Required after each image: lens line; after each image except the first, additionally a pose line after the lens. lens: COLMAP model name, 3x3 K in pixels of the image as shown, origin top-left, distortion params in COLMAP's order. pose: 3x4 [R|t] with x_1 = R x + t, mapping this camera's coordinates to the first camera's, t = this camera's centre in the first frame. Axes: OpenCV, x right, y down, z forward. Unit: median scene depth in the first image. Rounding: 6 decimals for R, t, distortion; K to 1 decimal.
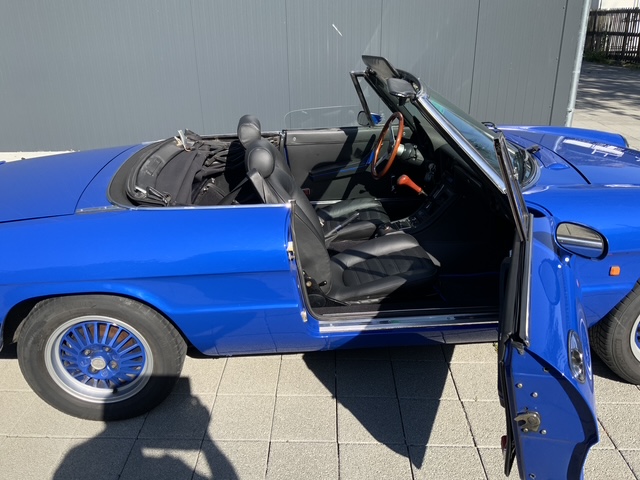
lens RADIAL K [[532.6, 0, 318.2], [0, 532.6, 241.1], [0, 0, 1]] dist [0.038719, -0.087432]
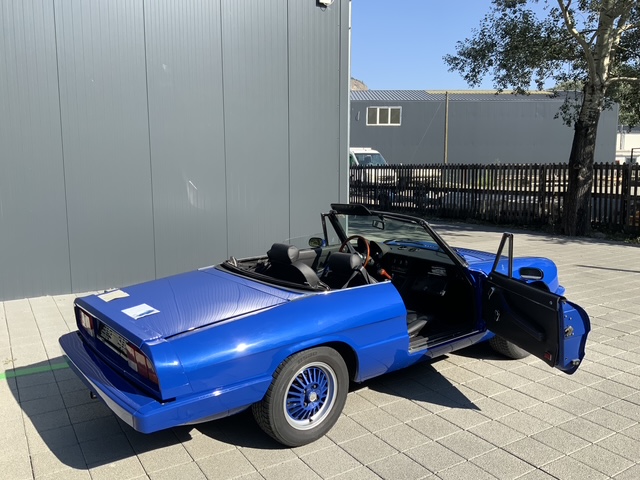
lens RADIAL K [[532.6, 0, 321.3], [0, 532.6, 236.8], [0, 0, 1]] dist [0.038719, -0.087432]
pose [[0.821492, -0.052285, 0.567818, -1.114480], [0.202641, 0.957555, -0.204998, 0.098515], [-0.532999, 0.283468, 0.797219, -0.317999]]
